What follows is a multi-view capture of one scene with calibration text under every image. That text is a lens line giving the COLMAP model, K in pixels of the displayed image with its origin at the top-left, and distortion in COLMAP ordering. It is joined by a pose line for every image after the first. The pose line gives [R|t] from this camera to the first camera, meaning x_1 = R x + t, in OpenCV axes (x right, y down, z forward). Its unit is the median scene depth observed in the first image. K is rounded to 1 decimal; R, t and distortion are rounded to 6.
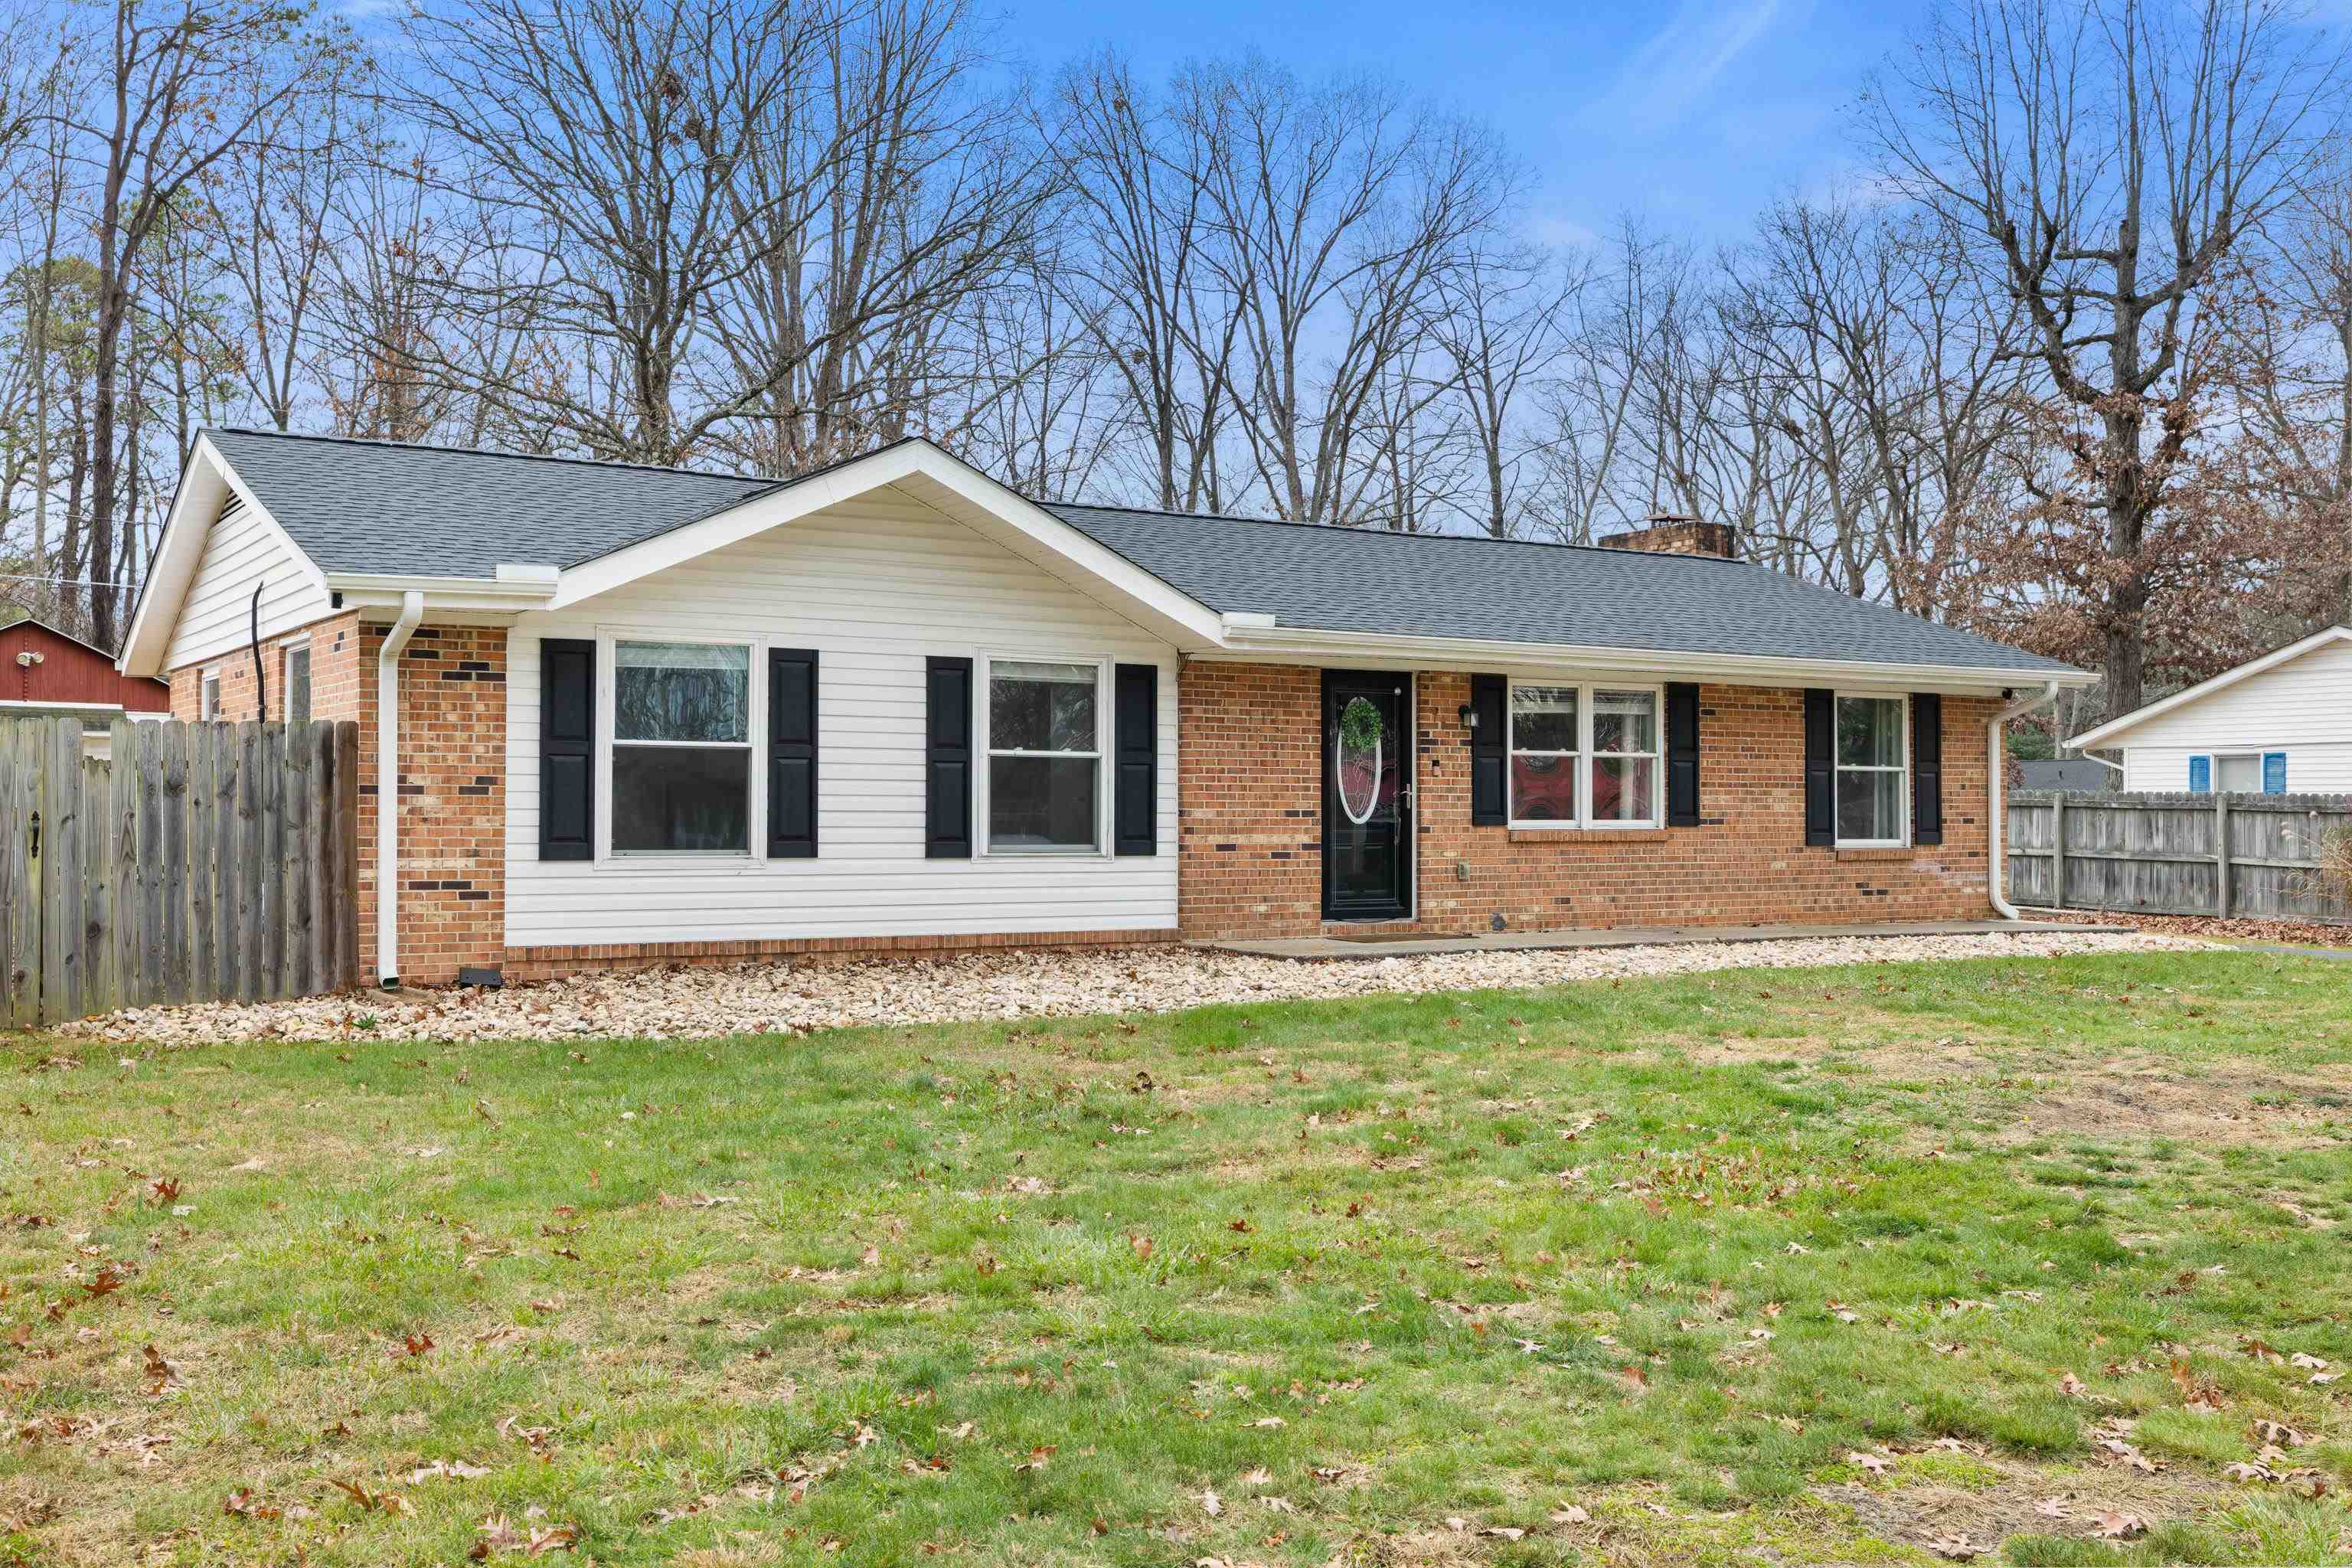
lens RADIAL K [[2284.3, 0, 1180.8], [0, 2284.3, 792.6], [0, 0, 1]] dist [-0.008978, 0.000000]
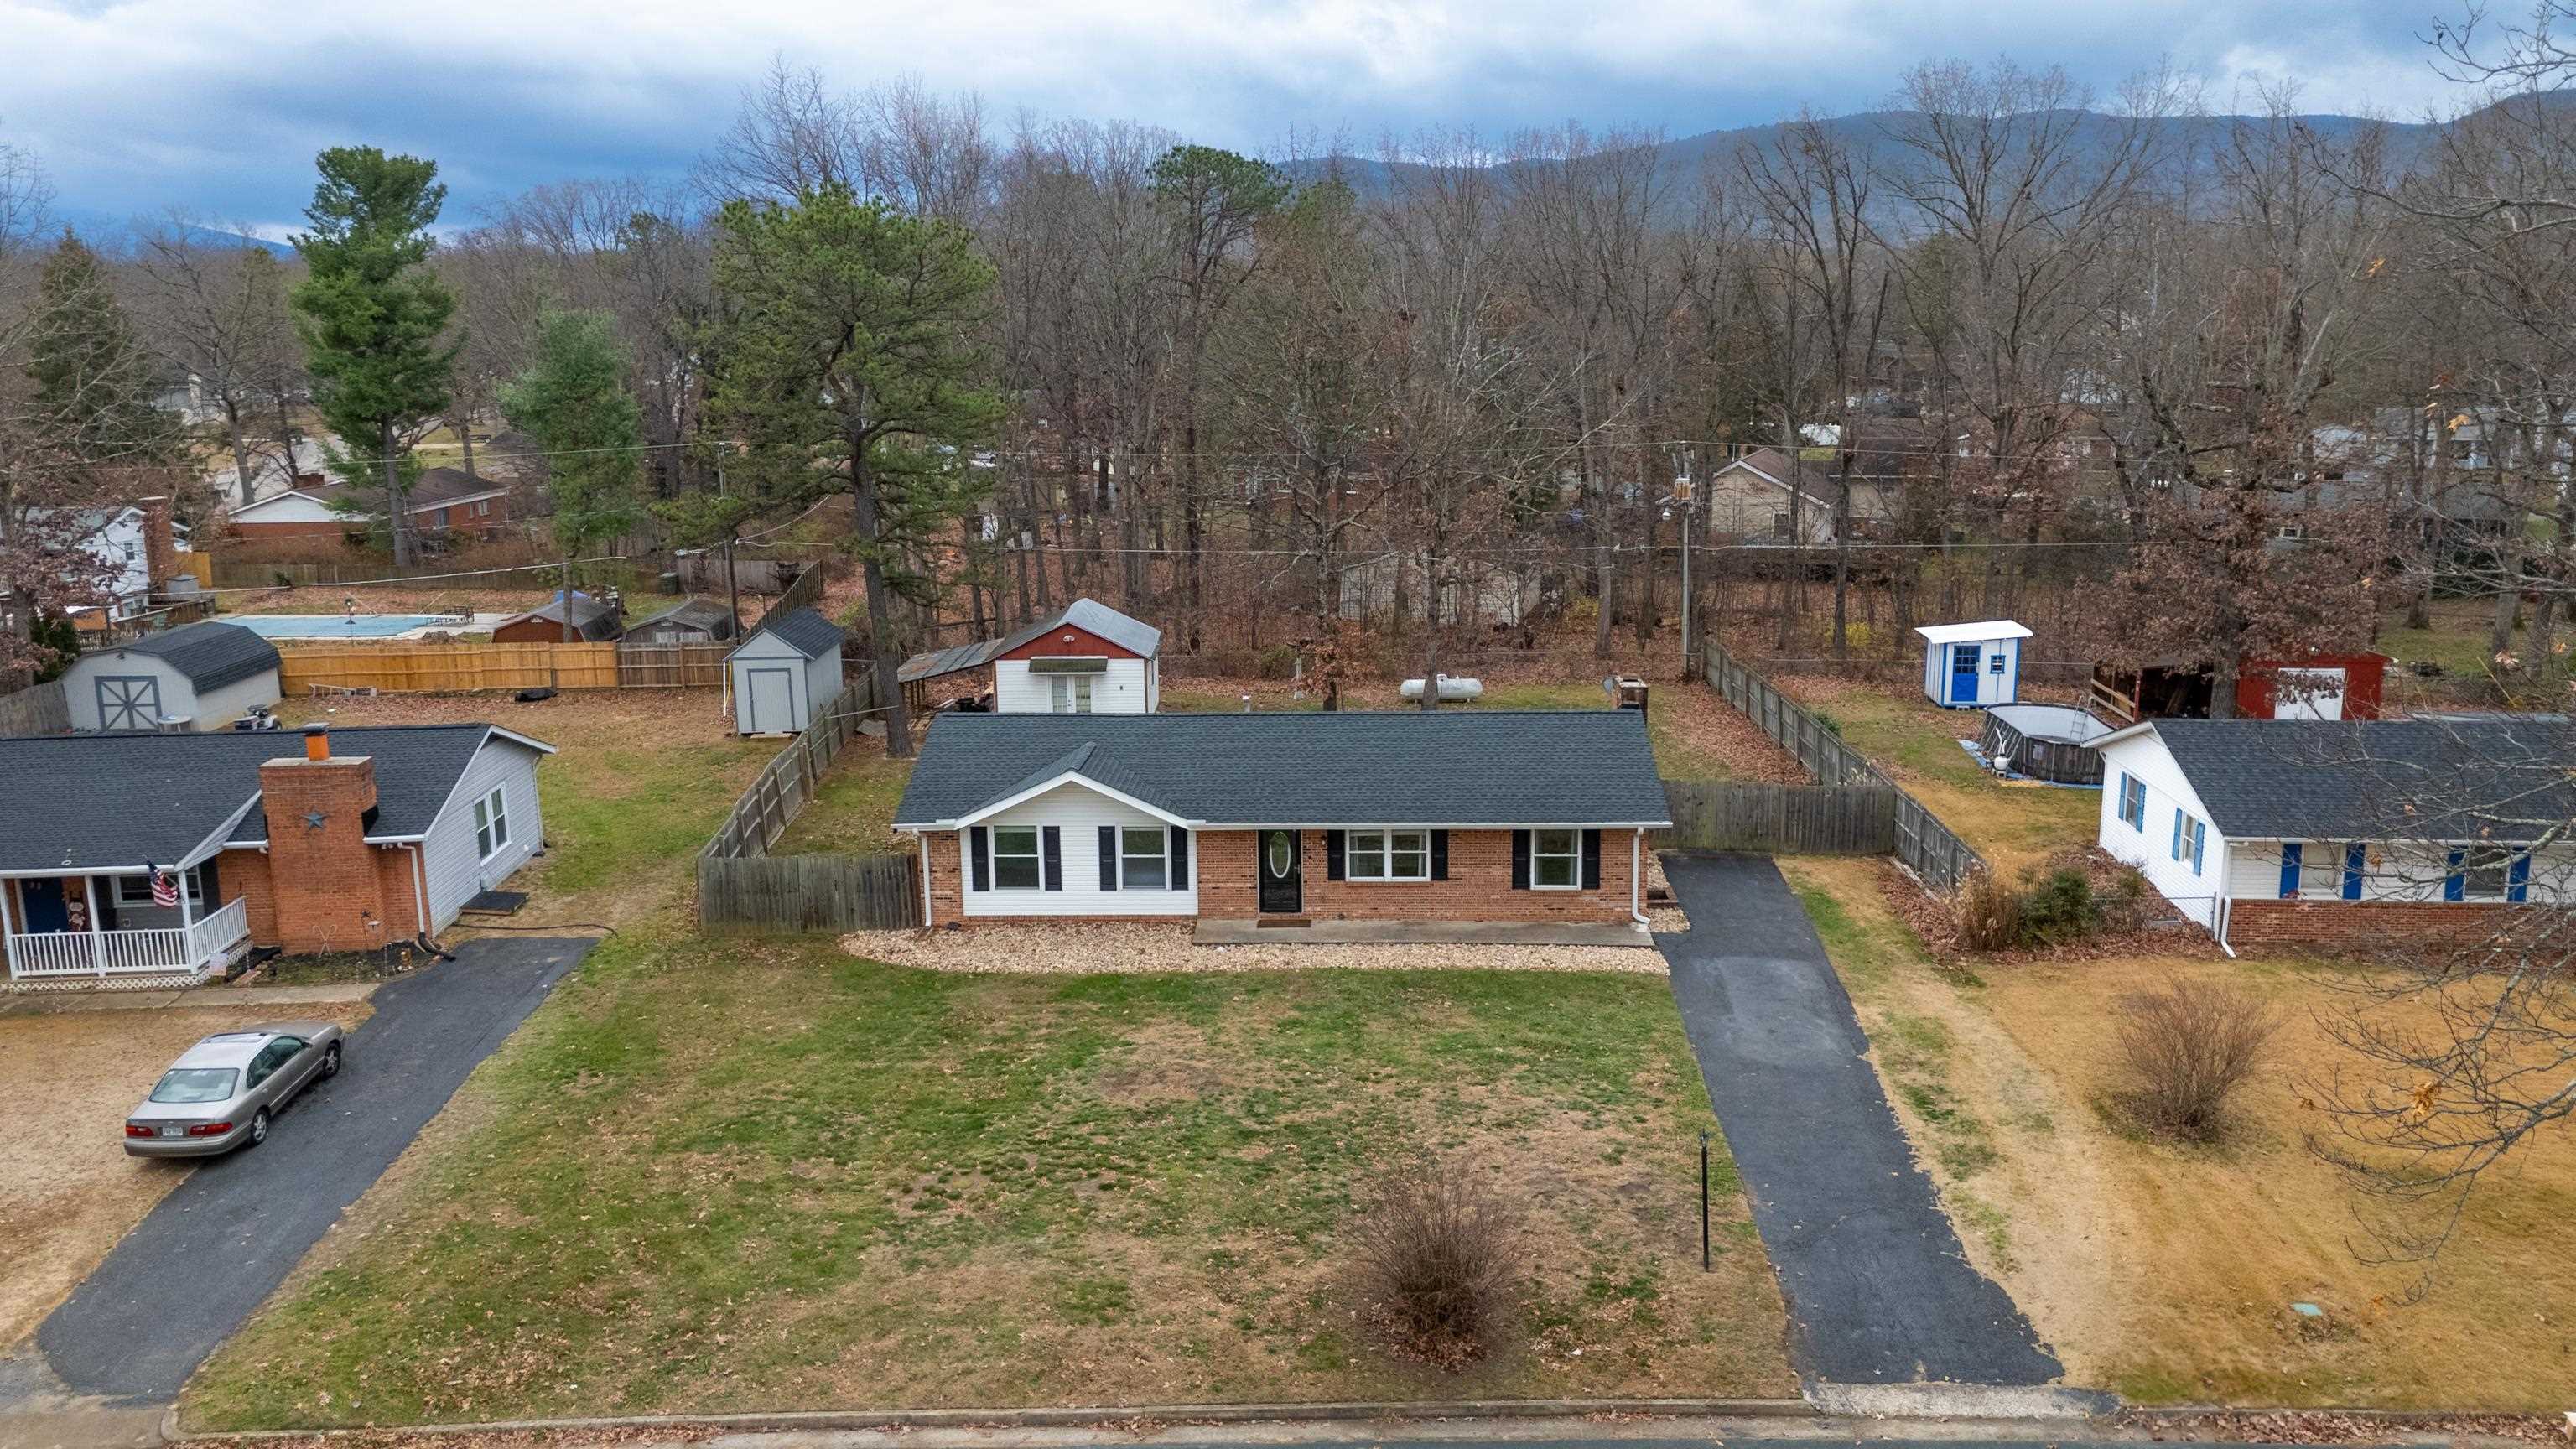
lens RADIAL K [[1899.8, 0, 1286.1], [0, 1899.8, 706.3], [0, 0, 1]] dist [0.081709, -0.080105]
pose [[0.820231, 0.094049, -0.564249, 1.396412], [0.022029, 0.980467, 0.195448, -0.653901], [0.571609, -0.172742, 0.802137, -0.794471]]
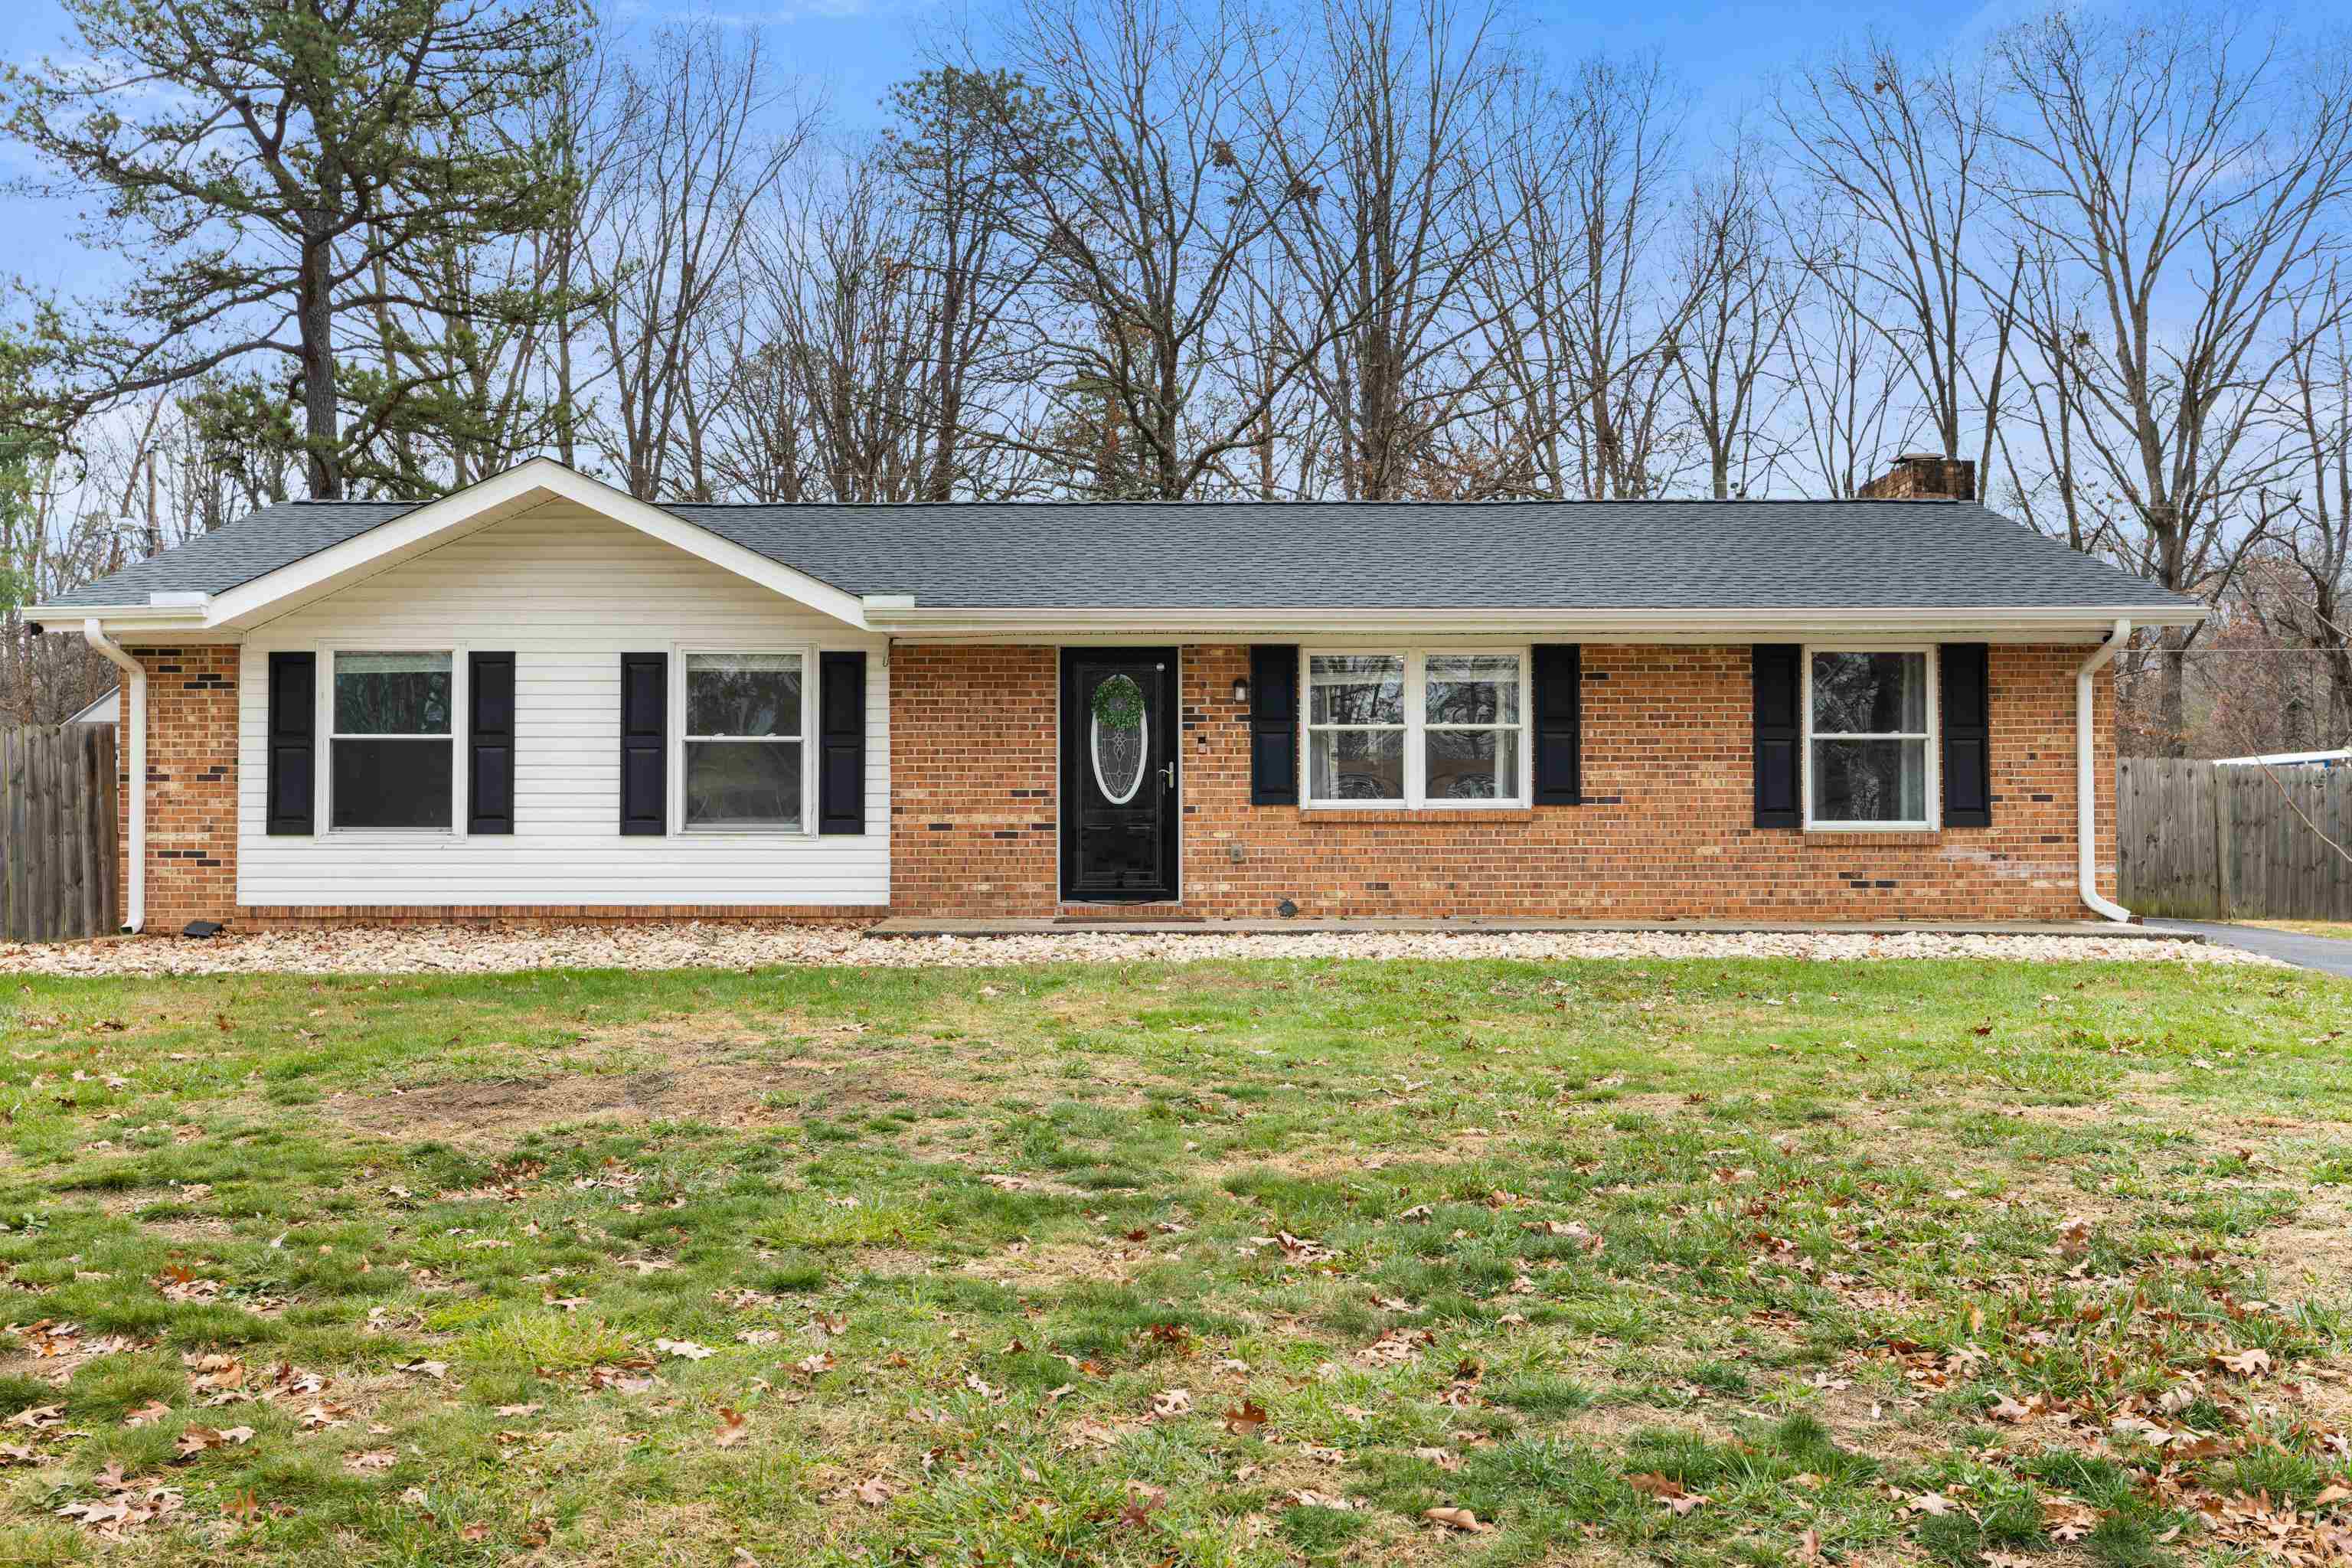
lens RADIAL K [[2104.5, 0, 1176.0], [0, 2104.5, 779.2], [0, 0, 1]] dist [-0.006362, 0.015758]
pose [[0.847368, -0.015792, -0.530772, 0.609437], [0.008985, 0.999841, -0.015404, 0.018276], [0.530931, 0.008284, 0.847375, 0.259756]]
